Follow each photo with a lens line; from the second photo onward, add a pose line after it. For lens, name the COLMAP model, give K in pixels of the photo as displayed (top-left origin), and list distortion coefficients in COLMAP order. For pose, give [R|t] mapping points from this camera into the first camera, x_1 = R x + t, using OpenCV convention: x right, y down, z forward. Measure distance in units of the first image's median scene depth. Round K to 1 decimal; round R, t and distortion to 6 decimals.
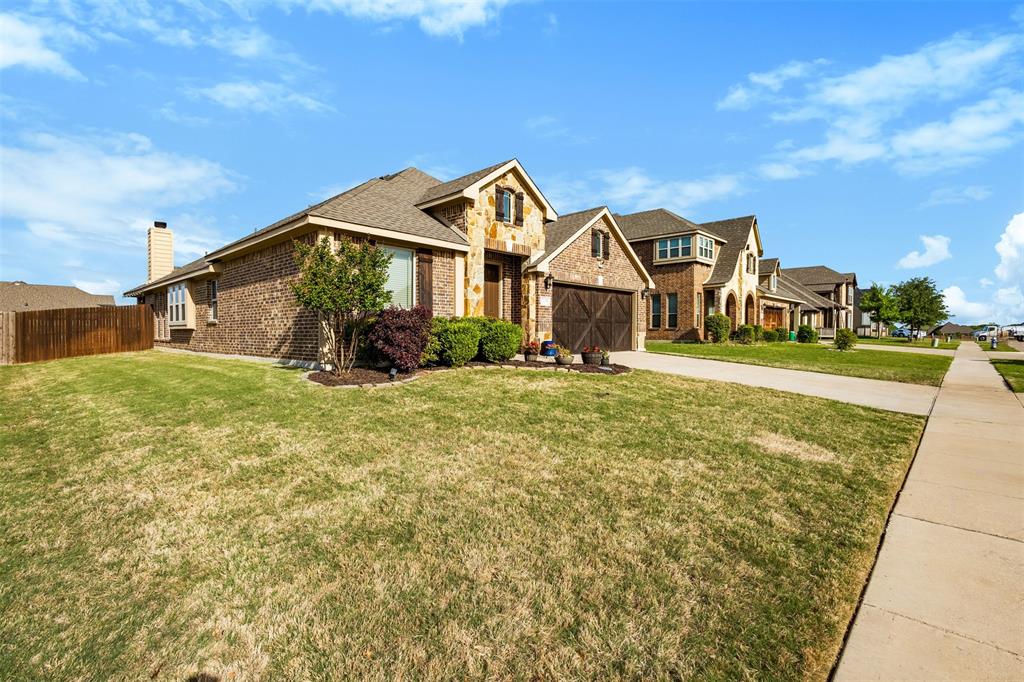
lens RADIAL K [[478.1, 0, 511.3], [0, 478.1, 329.8], [0, 0, 1]] dist [0.003397, -0.000348]
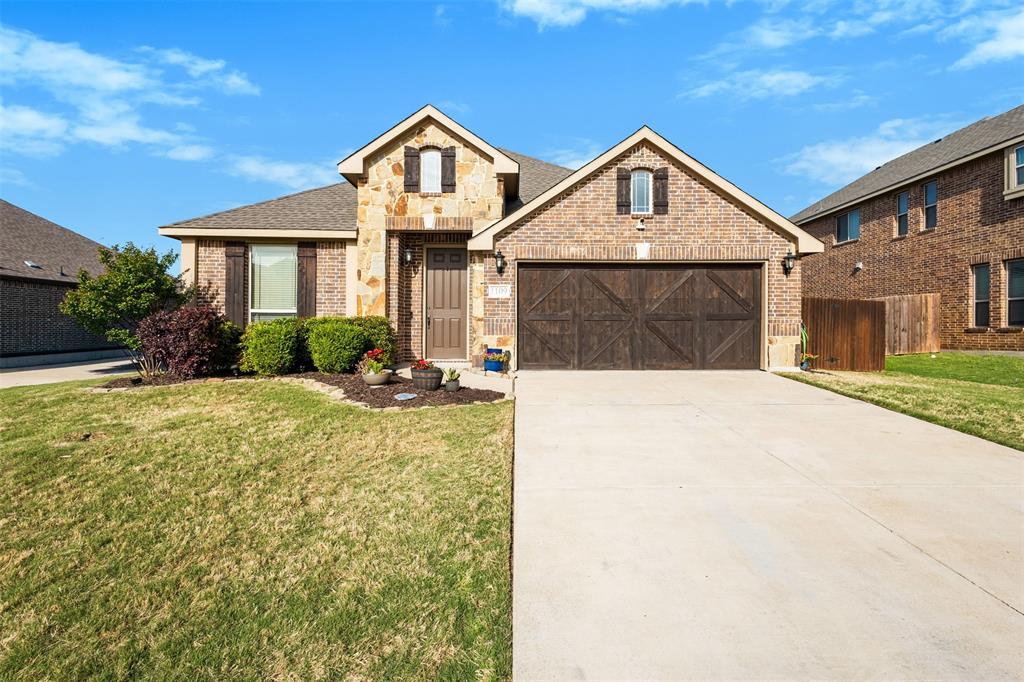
lens RADIAL K [[478.1, 0, 511.3], [0, 478.1, 329.8], [0, 0, 1]] dist [0.003397, -0.000348]
pose [[0.681815, -0.000182, -0.731524, 0.643233], [0.001536, 0.999998, 0.001182, -0.004061], [0.731523, -0.001929, 0.681814, 0.576907]]
